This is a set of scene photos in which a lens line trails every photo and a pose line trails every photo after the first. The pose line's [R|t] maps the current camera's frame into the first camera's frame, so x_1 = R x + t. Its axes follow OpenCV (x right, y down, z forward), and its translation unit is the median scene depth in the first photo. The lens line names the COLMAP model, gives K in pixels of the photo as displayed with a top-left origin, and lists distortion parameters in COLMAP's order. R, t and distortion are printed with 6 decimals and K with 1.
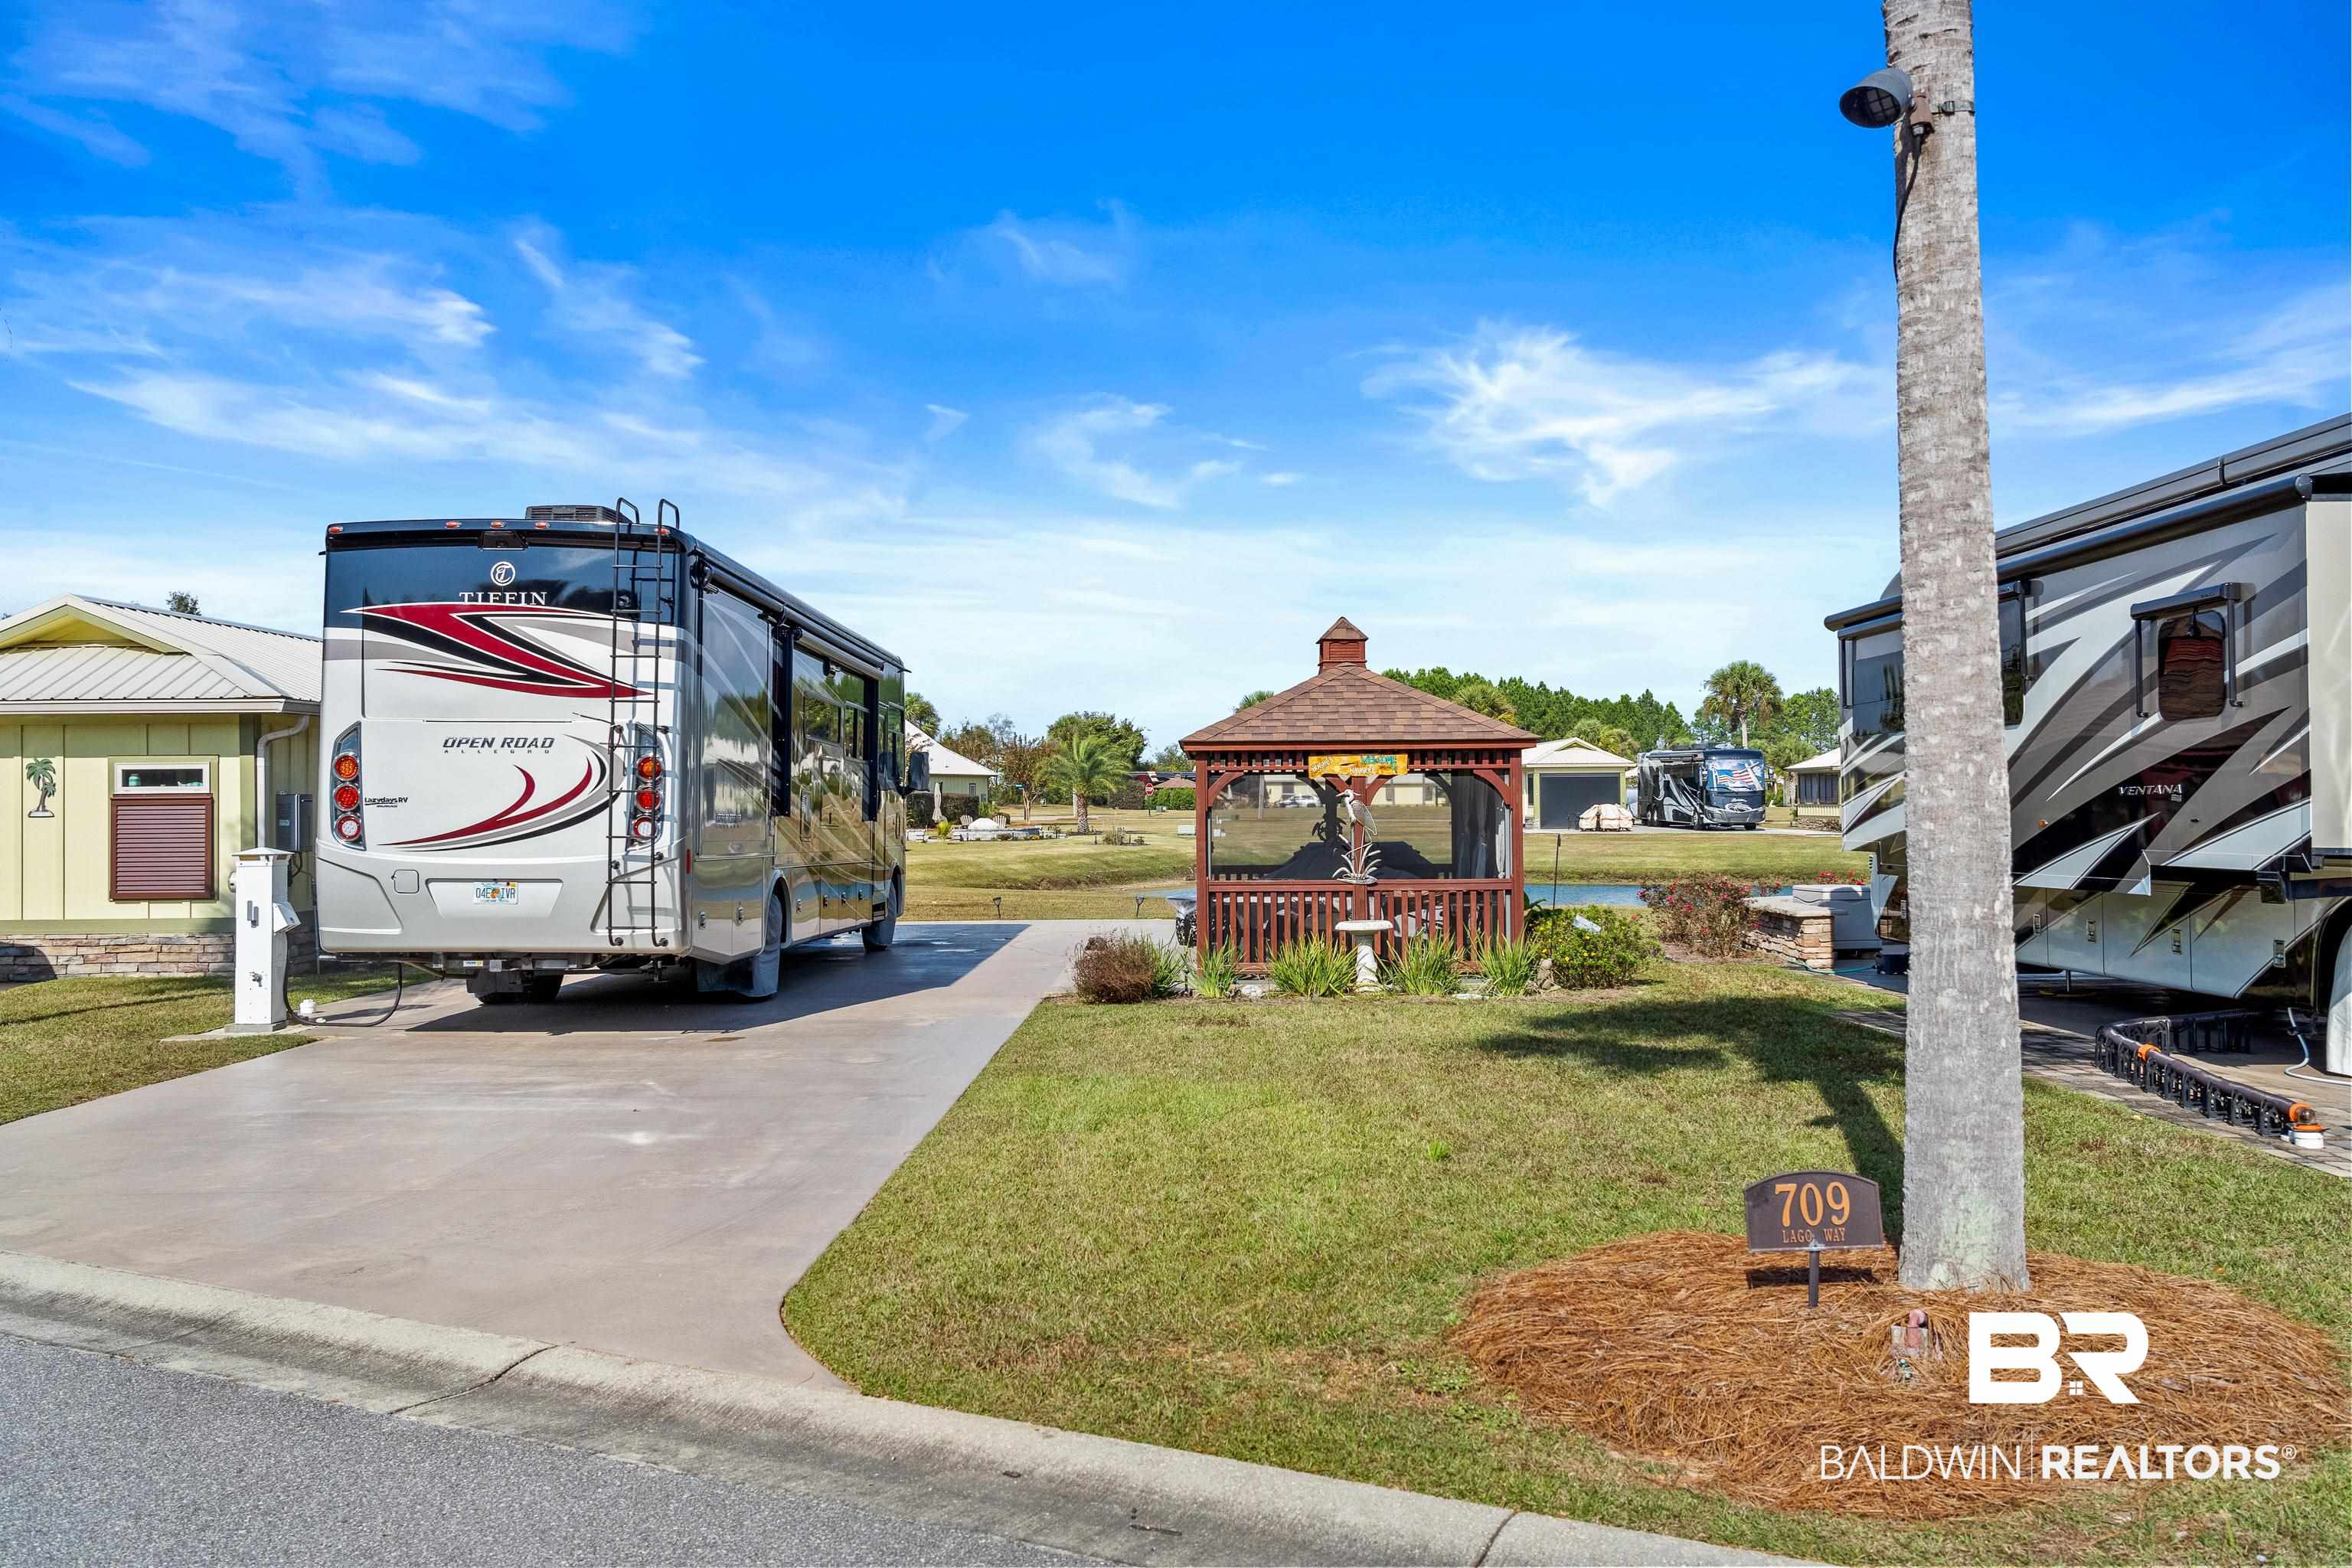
lens RADIAL K [[1998.0, 0, 1176.0], [0, 1998.0, 784.0], [0, 0, 1]] dist [0.003134, -0.004200]
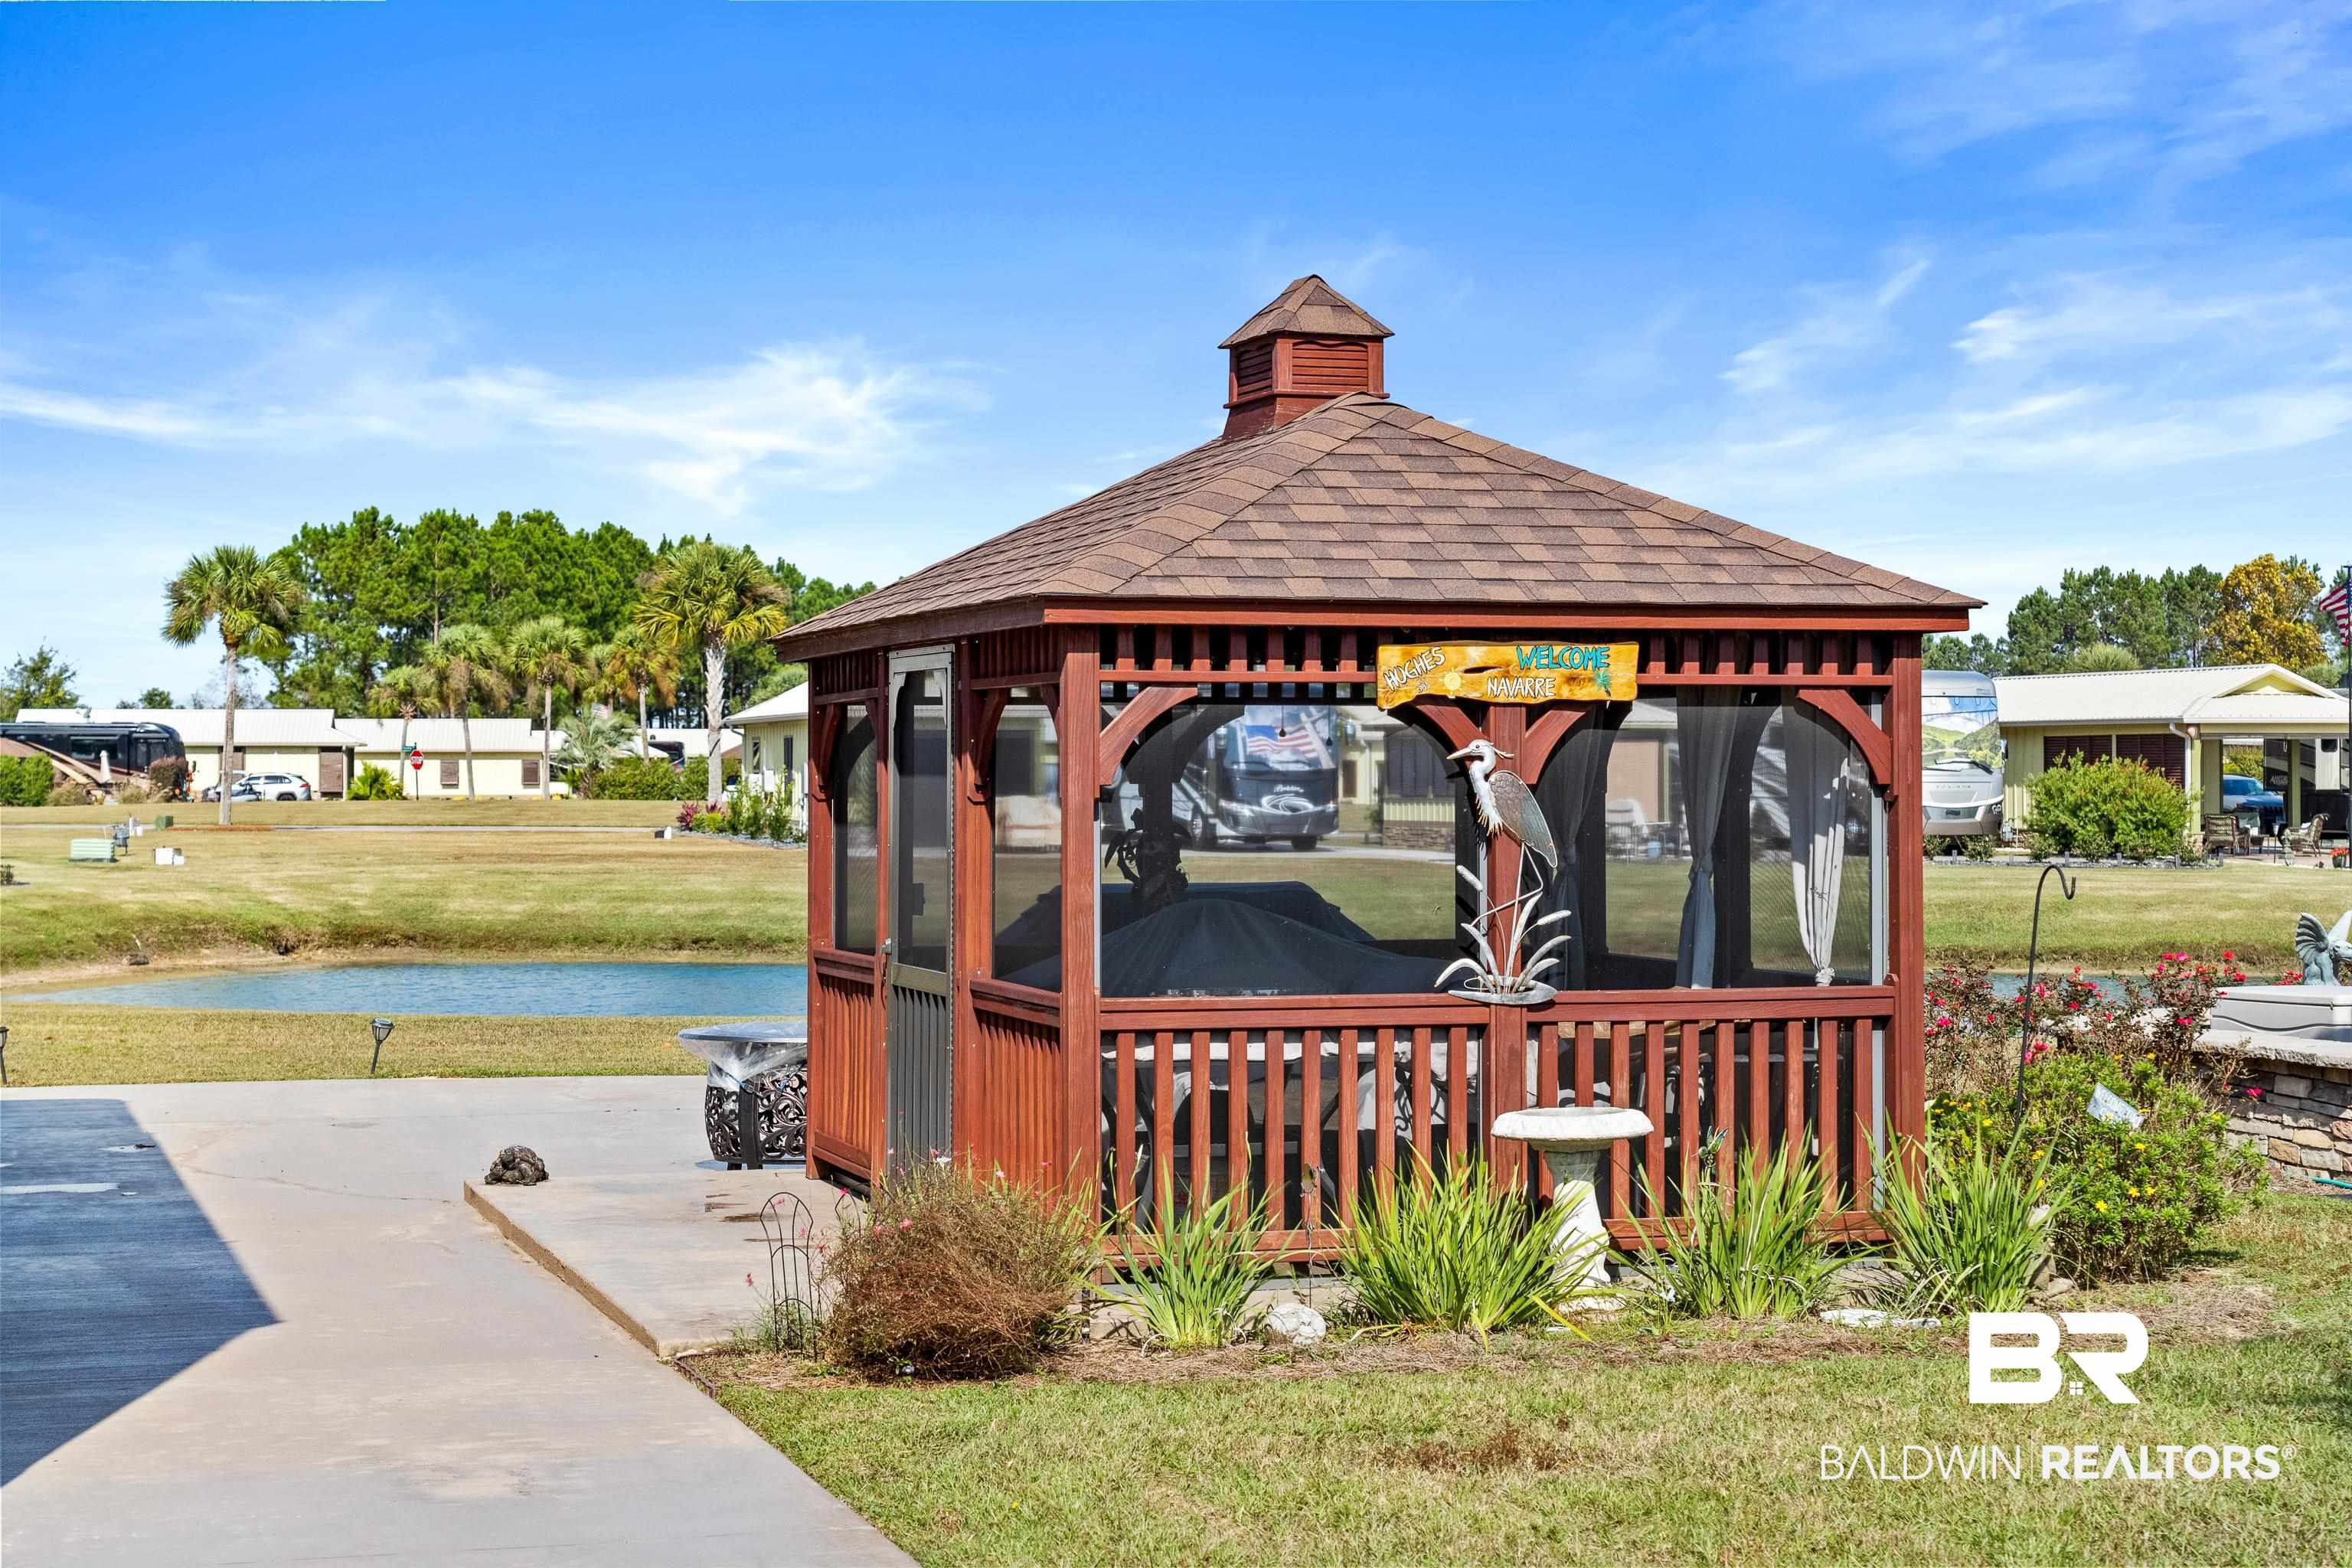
lens RADIAL K [[4114.9, 0, 1176.0], [0, 4114.9, 784.0], [0, 0, 1]] dist [0.069541, 0.092274]
pose [[0.957738, 0.005702, 0.287587, -0.176859], [-0.007768, 0.999952, 0.006046, 0.006612], [-0.287538, -0.008024, 0.957736, 0.311052]]
